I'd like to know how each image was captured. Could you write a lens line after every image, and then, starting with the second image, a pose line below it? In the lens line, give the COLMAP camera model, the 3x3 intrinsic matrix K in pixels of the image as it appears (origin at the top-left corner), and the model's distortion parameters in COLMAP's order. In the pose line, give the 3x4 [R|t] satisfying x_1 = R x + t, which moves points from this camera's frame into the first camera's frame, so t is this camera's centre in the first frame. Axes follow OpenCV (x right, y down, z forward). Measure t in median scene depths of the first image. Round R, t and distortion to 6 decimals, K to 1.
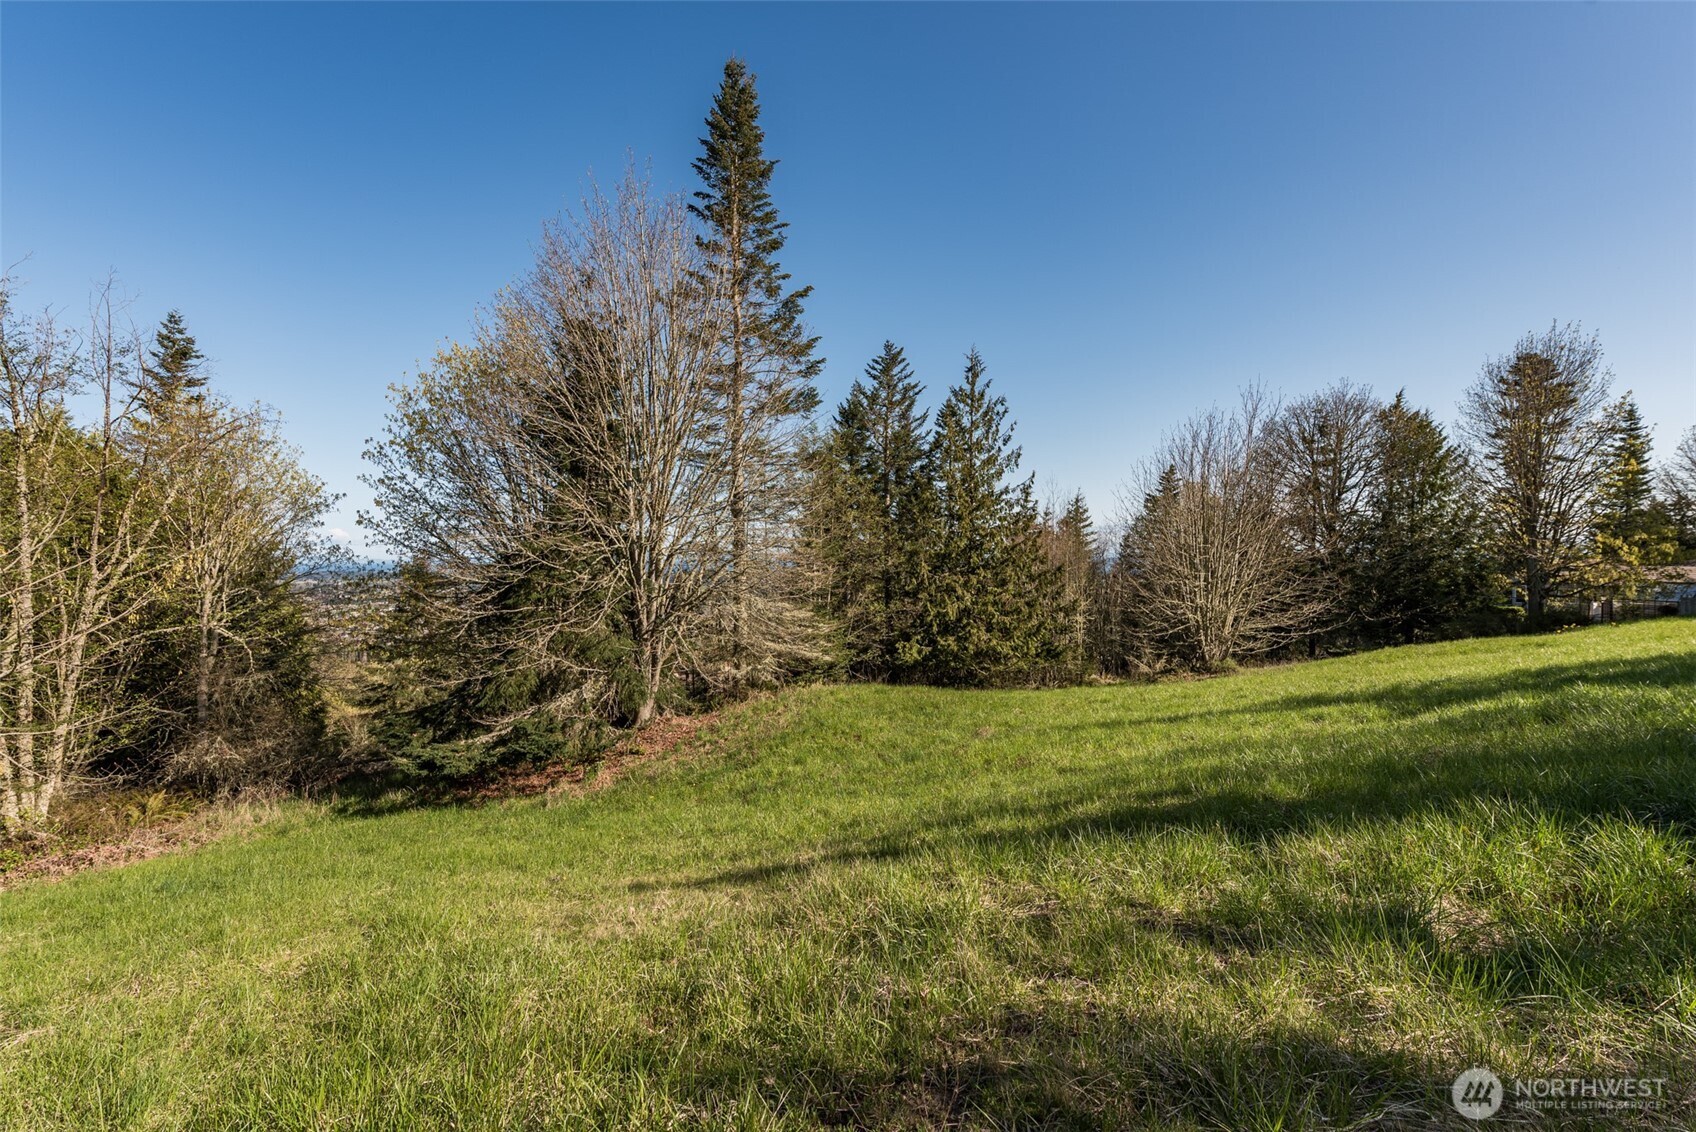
lens RADIAL K [[705.3, 0, 841.6], [0, 705.3, 570.4], [0, 0, 1]] dist [0.006896, -0.000873]
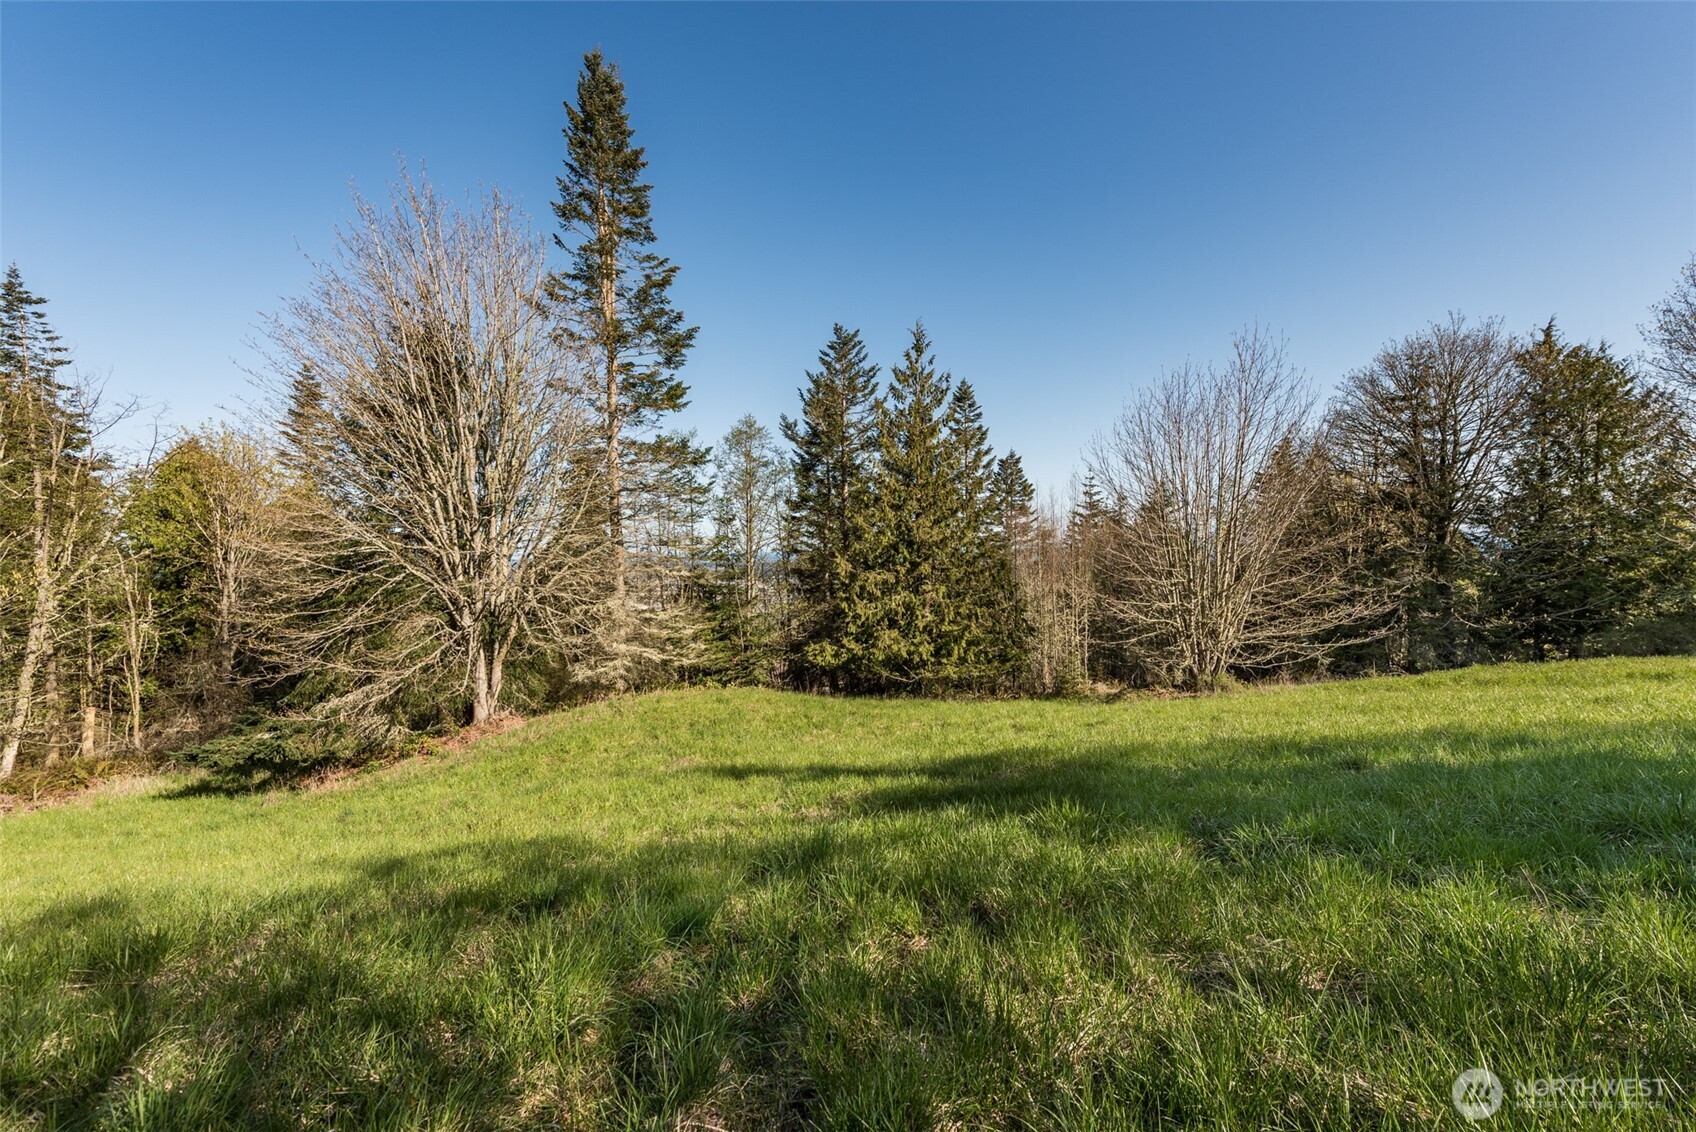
lens RADIAL K [[665.3, 0, 846.6], [0, 665.3, 575.7], [0, 0, 1]] dist [0.002089, -0.000872]
pose [[0.962357, -0.003357, -0.271767, 0.365414], [0.009227, 0.999751, 0.020323, -0.007468], [0.271631, -0.022066, 0.962148, 0.161023]]
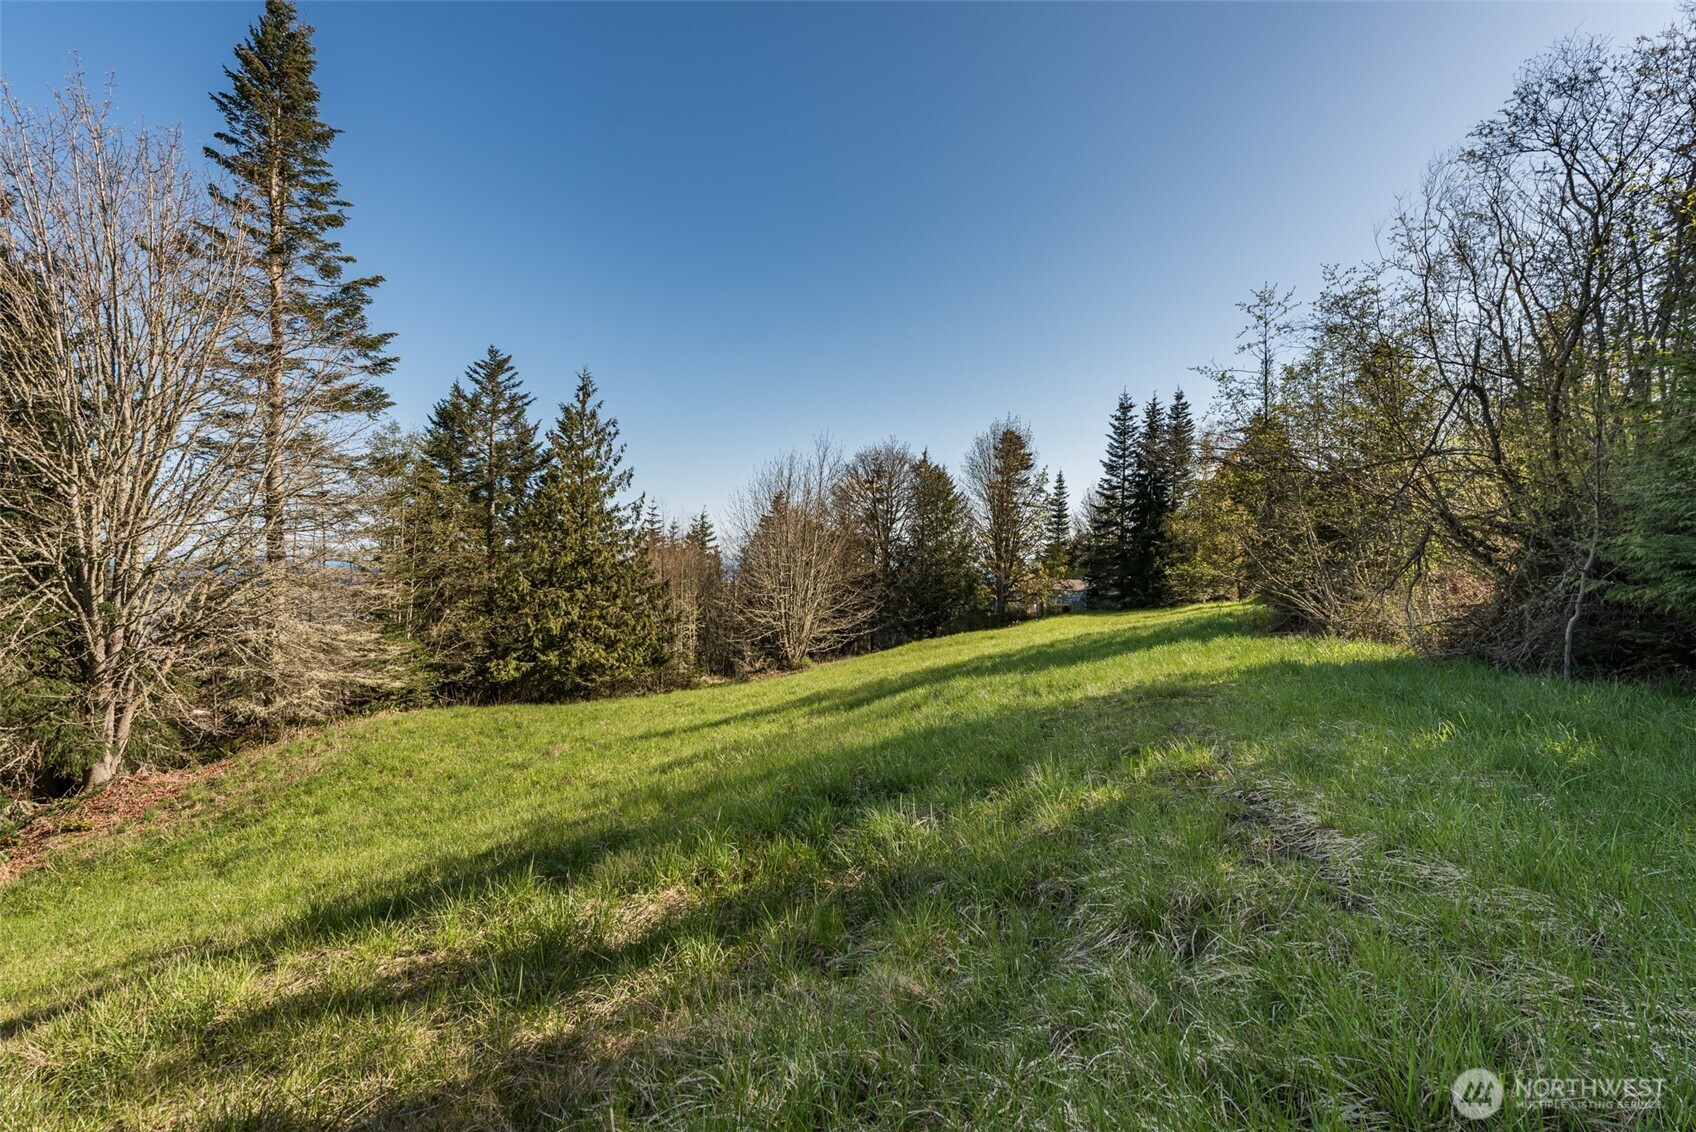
lens RADIAL K [[665.3, 0, 852.7], [0, 665.3, 562.3], [0, 0, 1]] dist [0.002089, -0.000872]
pose [[0.867299, 0.015911, 0.497533, 0.050755], [-0.005632, 0.999739, -0.022155, -0.014119], [-0.497755, 0.016413, 0.867162, -0.035053]]
